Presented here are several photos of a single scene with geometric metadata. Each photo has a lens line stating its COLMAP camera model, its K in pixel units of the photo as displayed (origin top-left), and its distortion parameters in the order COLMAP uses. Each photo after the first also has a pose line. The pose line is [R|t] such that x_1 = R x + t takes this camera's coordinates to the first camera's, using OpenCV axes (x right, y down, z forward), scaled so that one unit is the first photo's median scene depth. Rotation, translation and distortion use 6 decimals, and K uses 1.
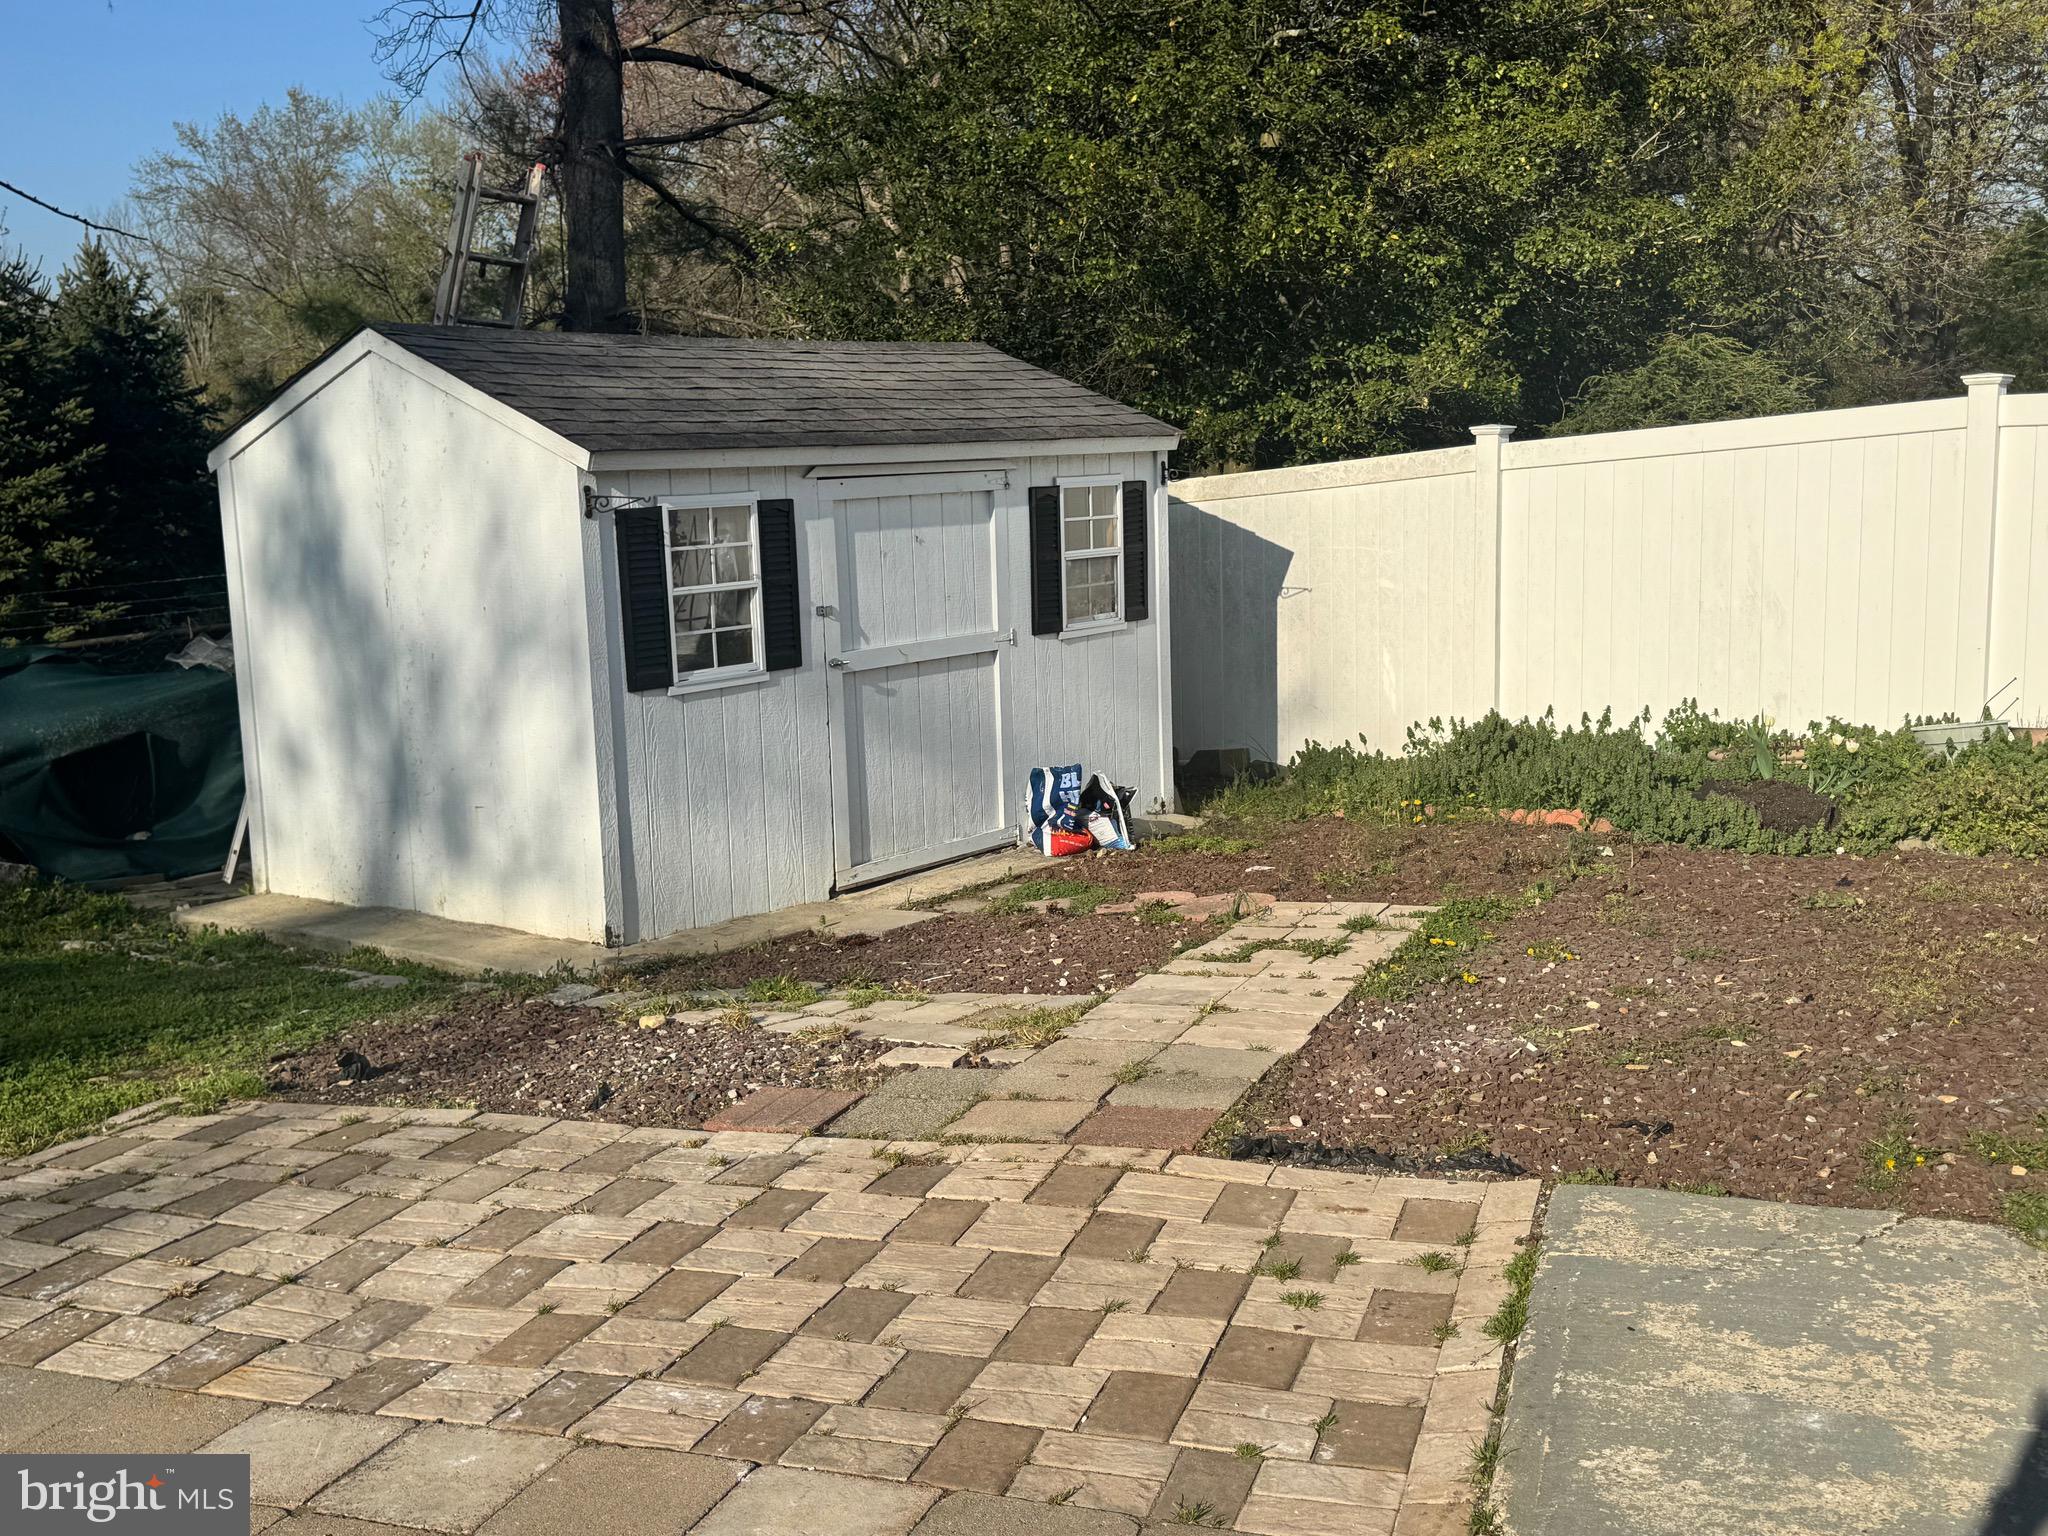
lens RADIAL K [[2088.5, 0, 1036.4], [0, 2088.5, 775.5], [0, 0, 1]] dist [0.063190, 0.000000]
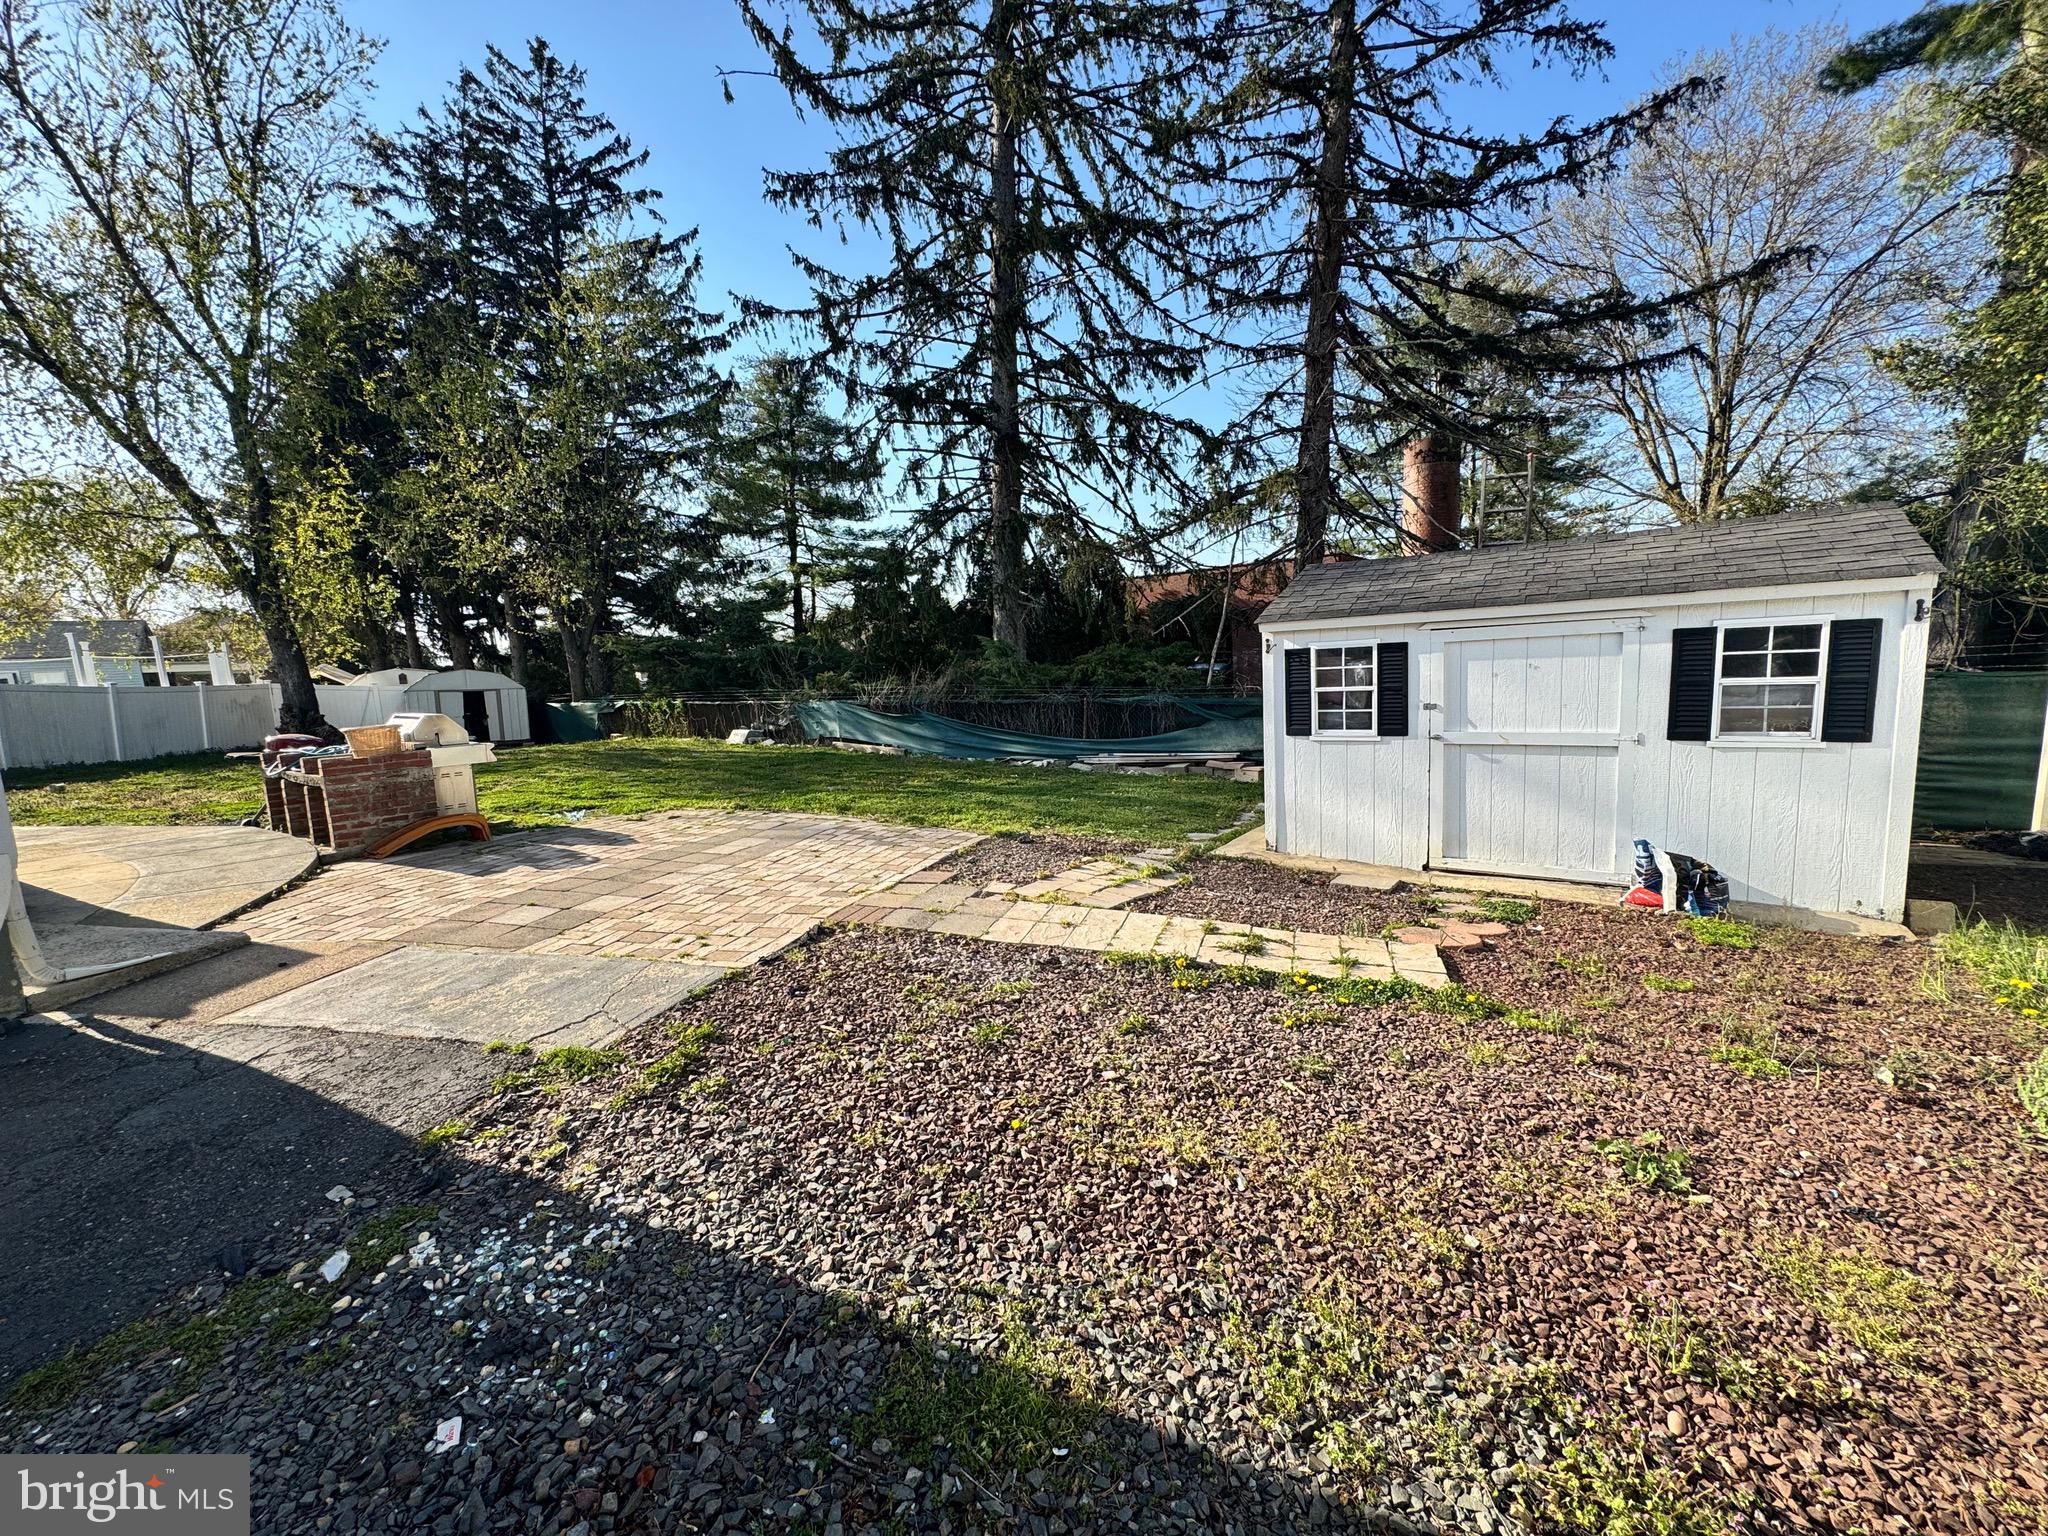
lens RADIAL K [[824.2, 0, 1033.7], [0, 824.2, 777.4], [0, 0, 1]] dist [-0.002880, 0.001238]
pose [[0.012225, 0.195983, -0.980531, 0.527103], [-0.084689, 0.977284, 0.194278, -0.114204], [0.996332, 0.080665, 0.028545, 0.590204]]
